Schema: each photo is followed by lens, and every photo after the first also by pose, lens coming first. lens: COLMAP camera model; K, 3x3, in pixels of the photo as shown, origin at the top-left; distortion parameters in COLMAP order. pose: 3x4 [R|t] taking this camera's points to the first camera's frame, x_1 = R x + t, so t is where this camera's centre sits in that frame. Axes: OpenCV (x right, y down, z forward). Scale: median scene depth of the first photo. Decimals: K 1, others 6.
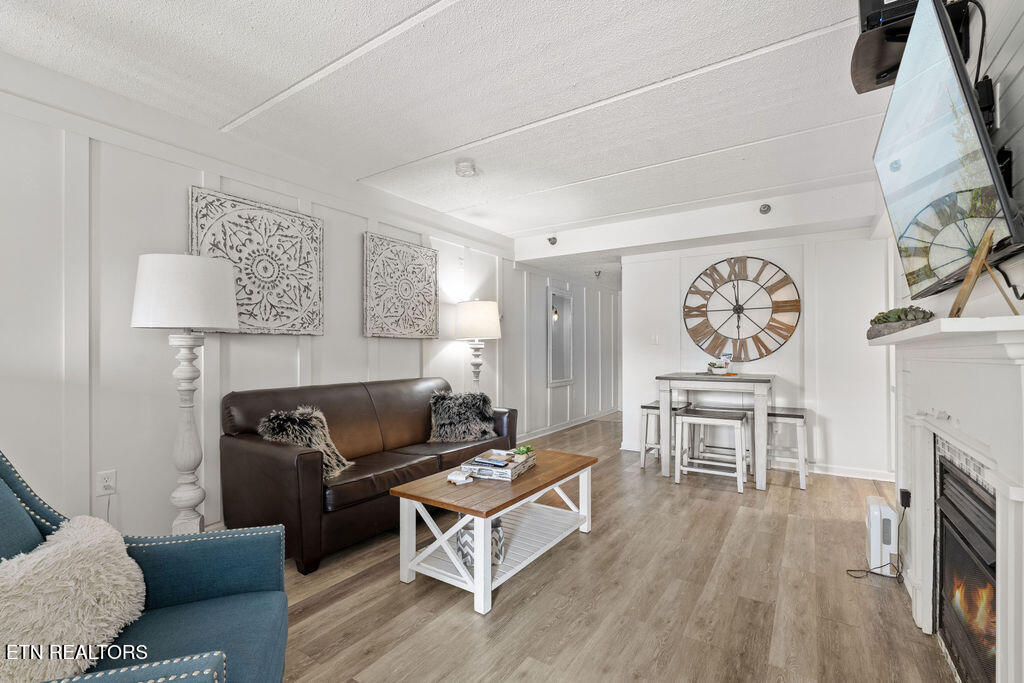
lens RADIAL K [[451.0, 0, 515.1], [0, 451.0, 347.0], [0, 0, 1]] dist [-0.000819, -0.000277]
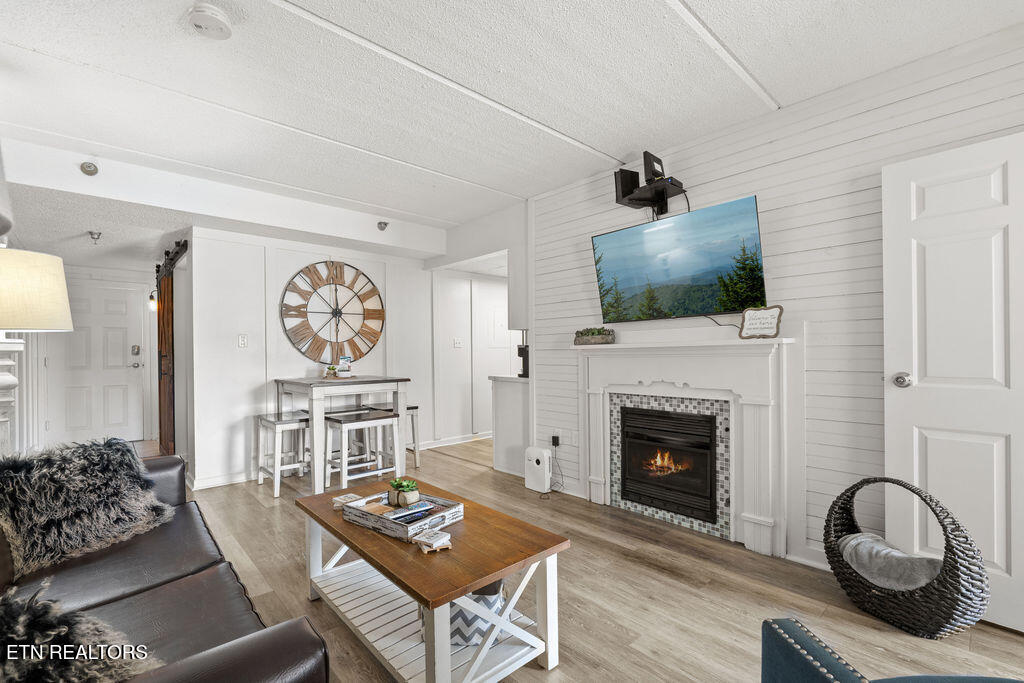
lens RADIAL K [[451.0, 0, 506.3], [0, 451.0, 348.6], [0, 0, 1]] dist [-0.000819, -0.000277]
pose [[0.253074, 0.005923, 0.967429, -0.405713], [-0.000048, 0.999981, -0.006110, 0.002541], [-0.967447, 0.001500, 0.253069, 0.388780]]
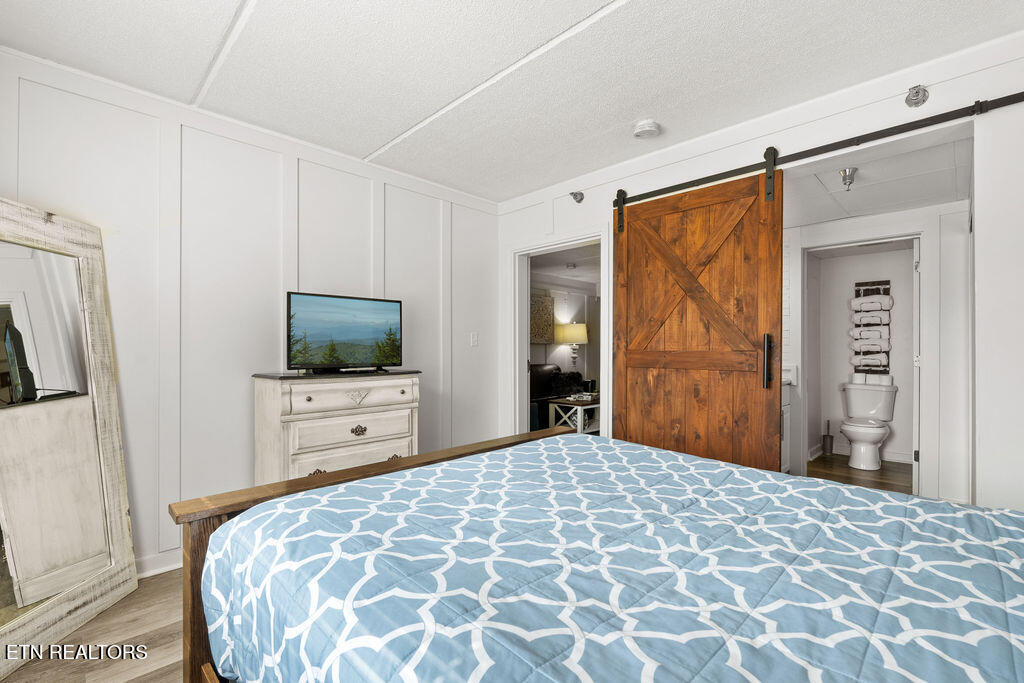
lens RADIAL K [[451.0, 0, 508.1], [0, 451.0, 347.4], [0, 0, 1]] dist [-0.000819, -0.000277]
pose [[0.978366, 0.005652, -0.206806, 0.032220], [-0.005520, 0.999984, 0.001216, -0.003669], [0.206810, -0.000048, 0.978381, -0.879642]]
